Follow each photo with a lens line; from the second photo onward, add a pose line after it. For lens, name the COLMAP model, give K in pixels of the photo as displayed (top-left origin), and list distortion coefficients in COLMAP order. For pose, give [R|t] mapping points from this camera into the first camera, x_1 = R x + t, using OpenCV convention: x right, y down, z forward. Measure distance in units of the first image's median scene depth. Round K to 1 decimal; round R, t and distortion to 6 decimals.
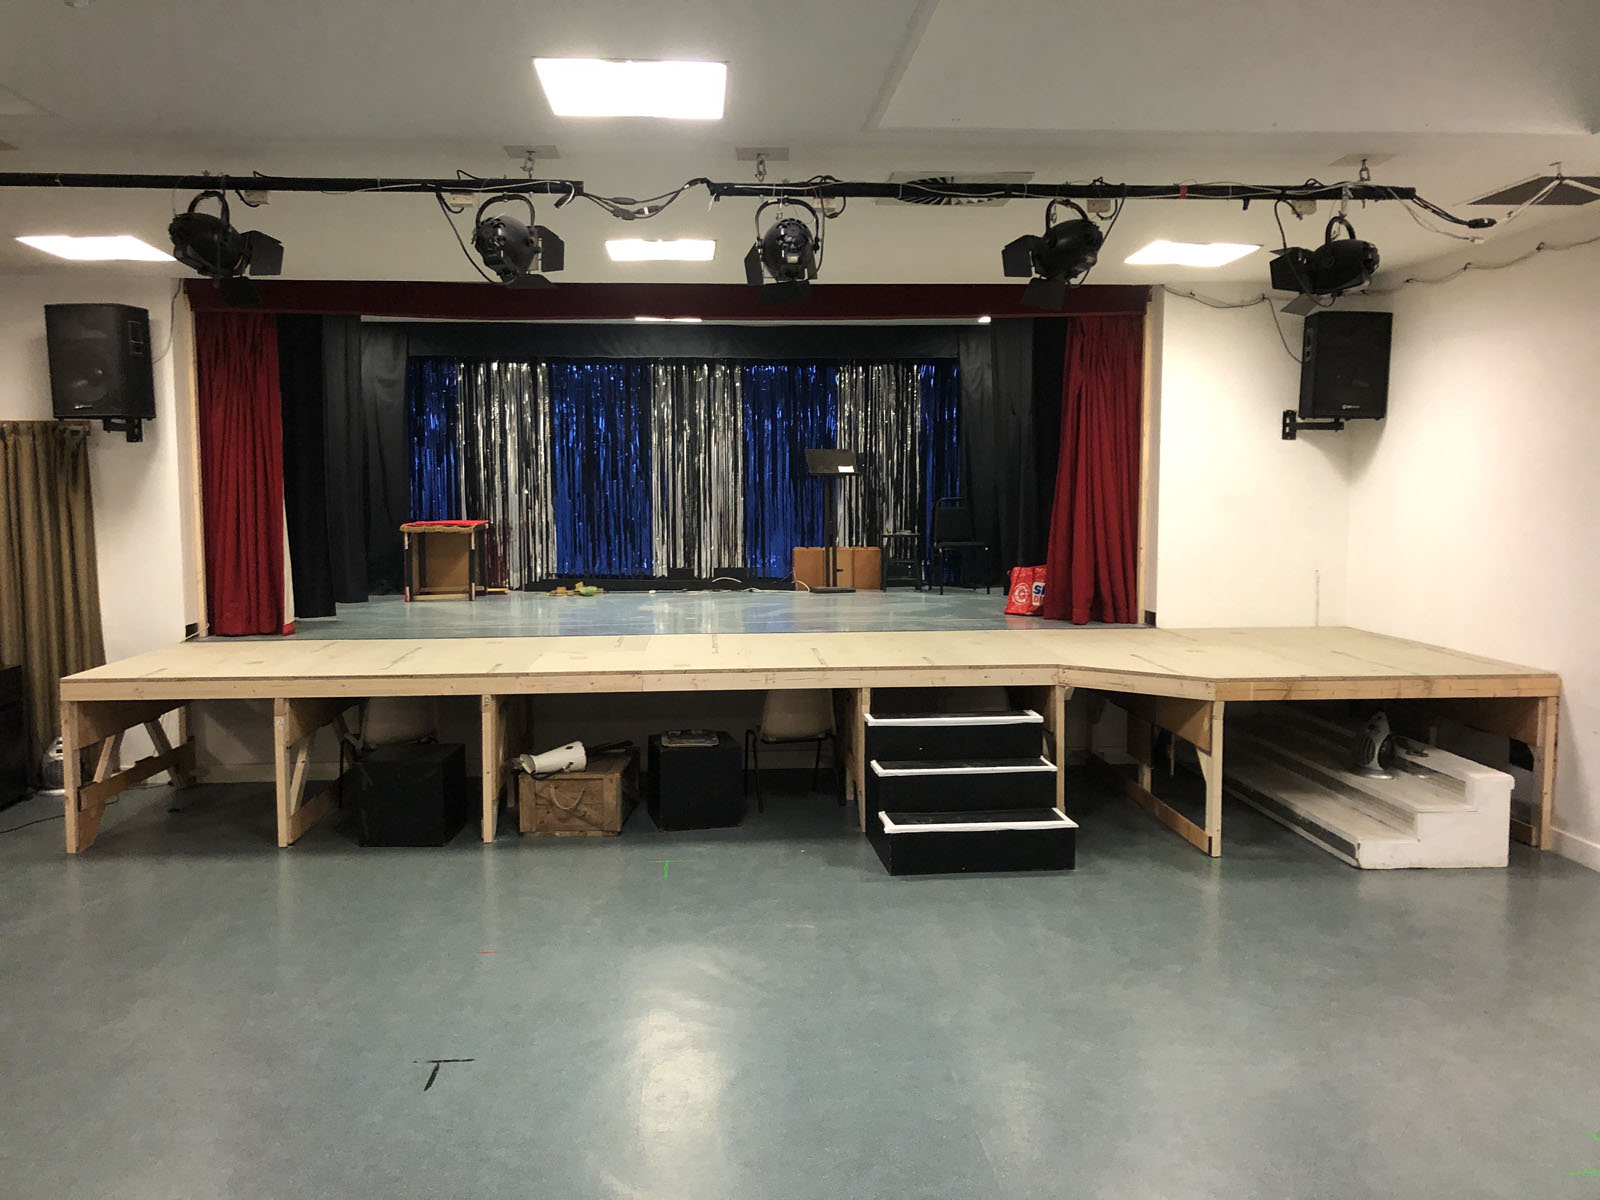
lens RADIAL K [[1312.3, 0, 797.3], [0, 1312.3, 604.6], [0, 0, 1]] dist [0.025596, -0.018497]
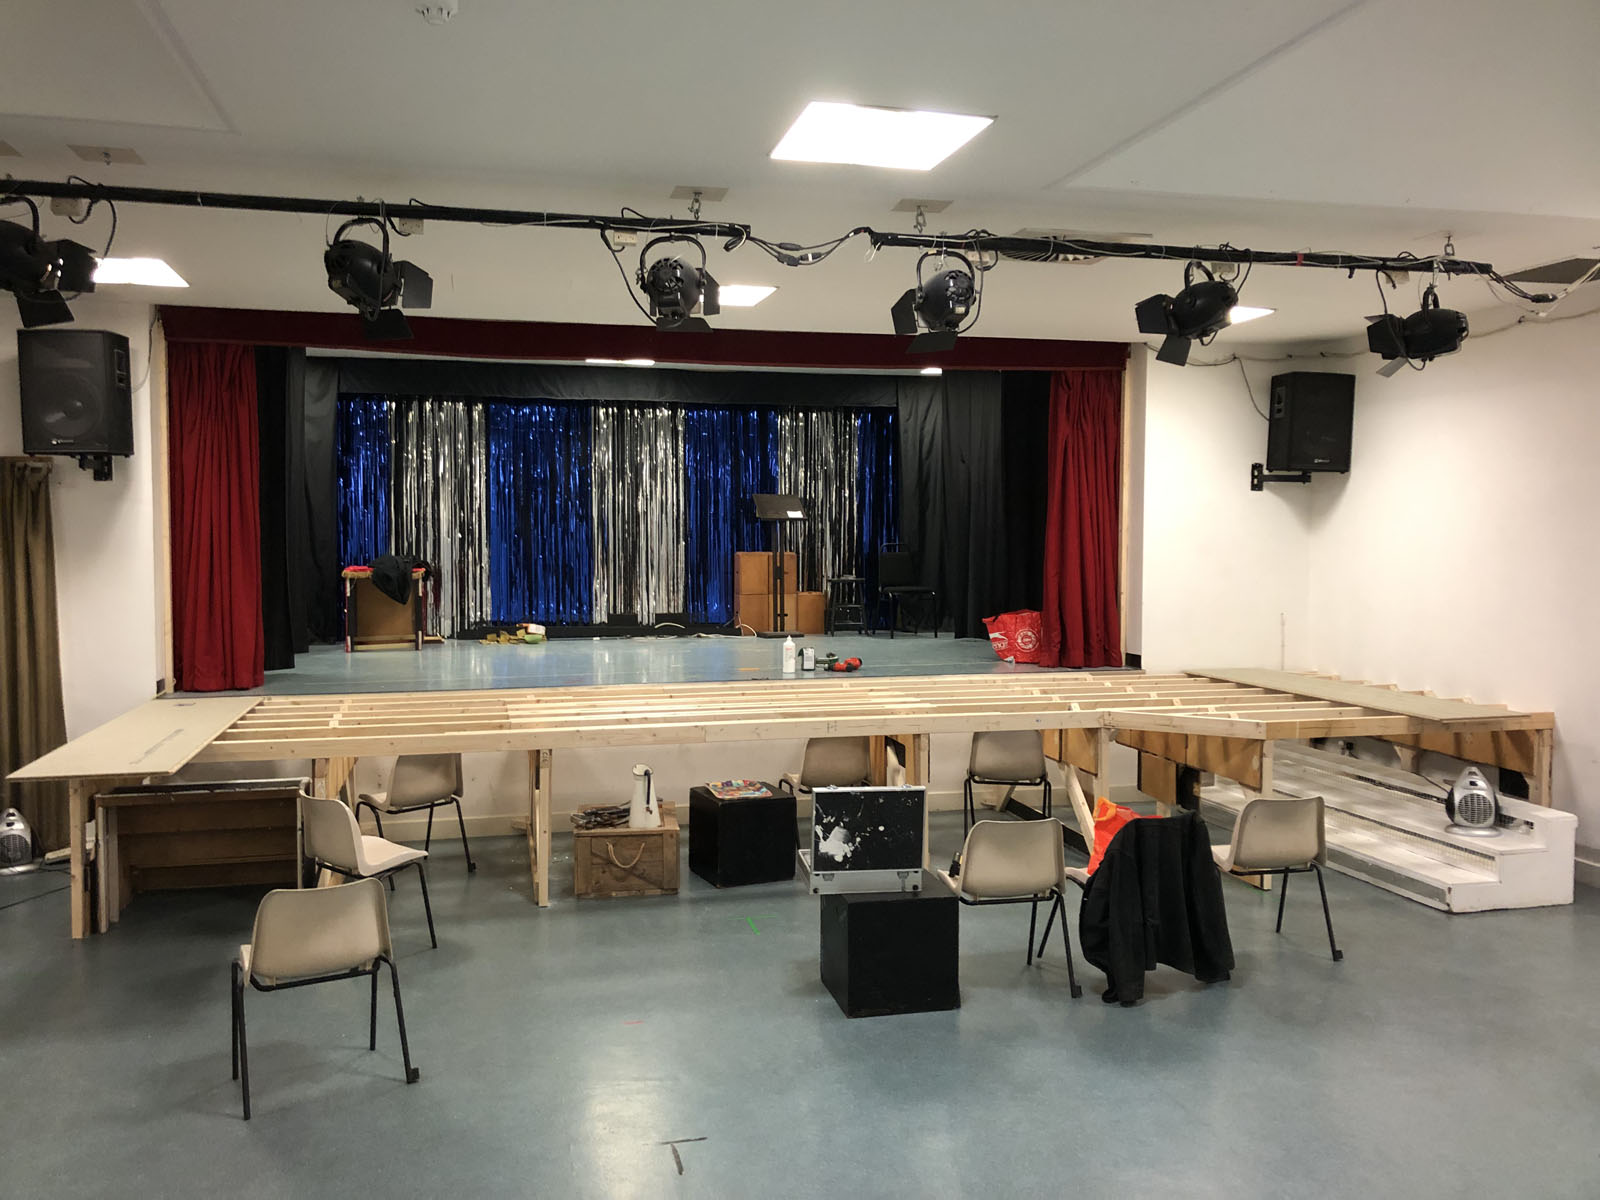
lens RADIAL K [[1312.3, 0, 797.6], [0, 1312.3, 596.1], [0, 0, 1]] dist [0.025596, -0.018497]
pose [[0.985344, -0.003601, 0.170540, -0.178308], [0.010264, 0.999217, -0.038207, -0.003700], [-0.170269, 0.039397, 0.984610, 0.021718]]
